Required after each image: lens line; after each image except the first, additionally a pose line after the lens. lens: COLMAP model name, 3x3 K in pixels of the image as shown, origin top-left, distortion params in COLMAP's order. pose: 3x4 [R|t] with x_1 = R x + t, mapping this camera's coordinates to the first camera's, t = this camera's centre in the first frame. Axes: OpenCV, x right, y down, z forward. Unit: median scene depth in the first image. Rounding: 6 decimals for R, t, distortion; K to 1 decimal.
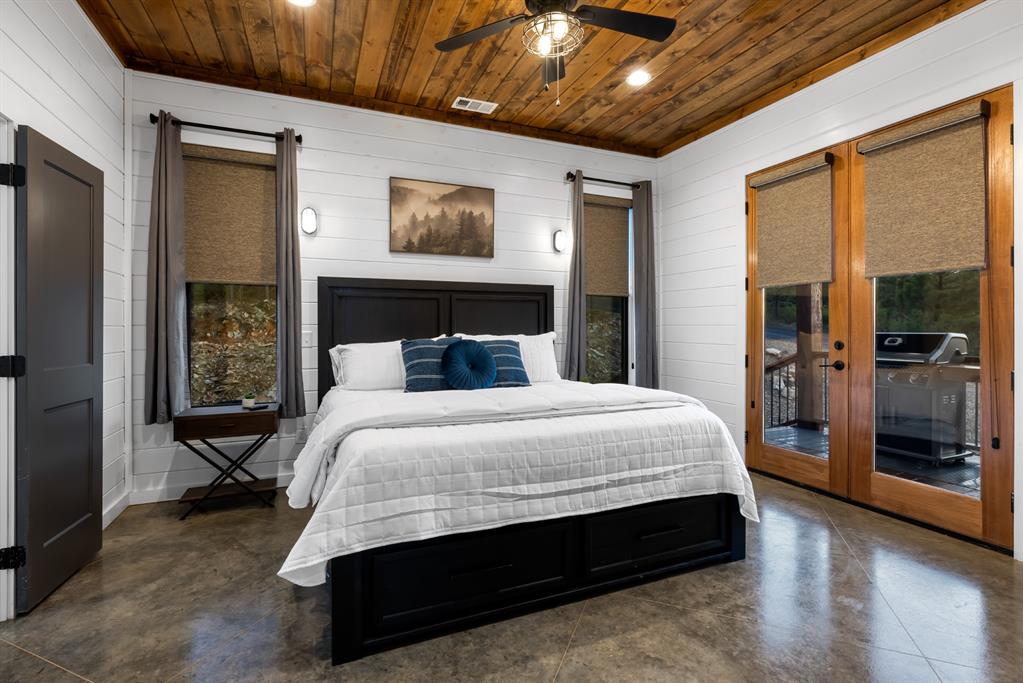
lens RADIAL K [[472.7, 0, 511.2], [0, 472.7, 331.0], [0, 0, 1]] dist [-0.001864, -0.000053]
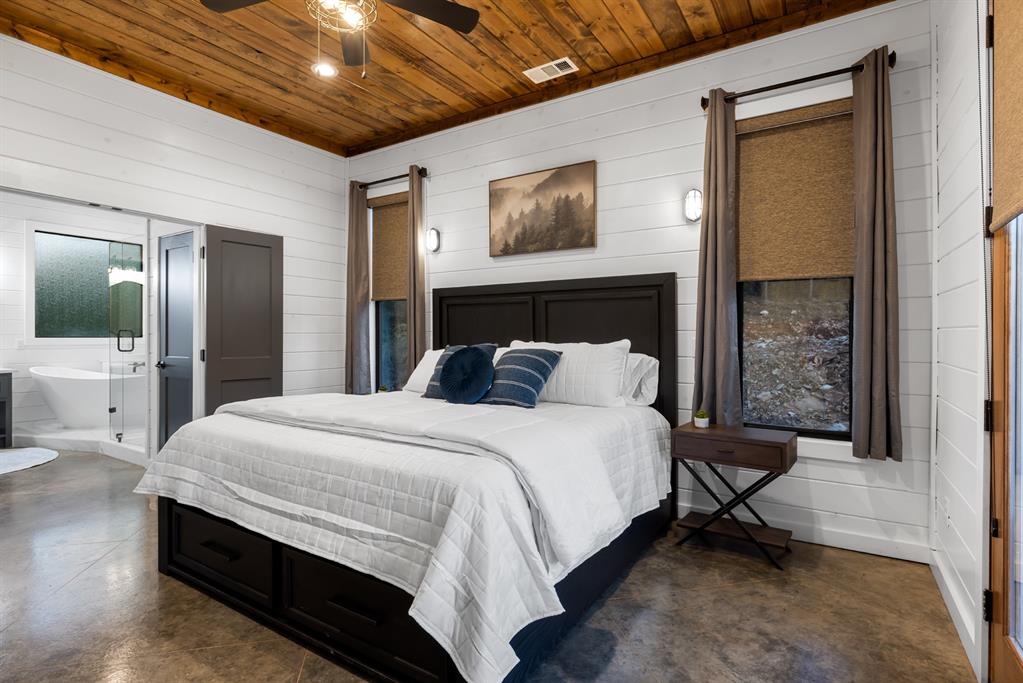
lens RADIAL K [[503.5, 0, 511.5], [0, 503.5, 341.5], [0, 0, 1]] dist [-0.000709, 0.000302]
pose [[0.567714, 0.009603, -0.823170, 0.636508], [-0.005103, 0.999954, 0.008145, -0.000339], [0.823210, -0.000423, 0.567737, 0.438125]]
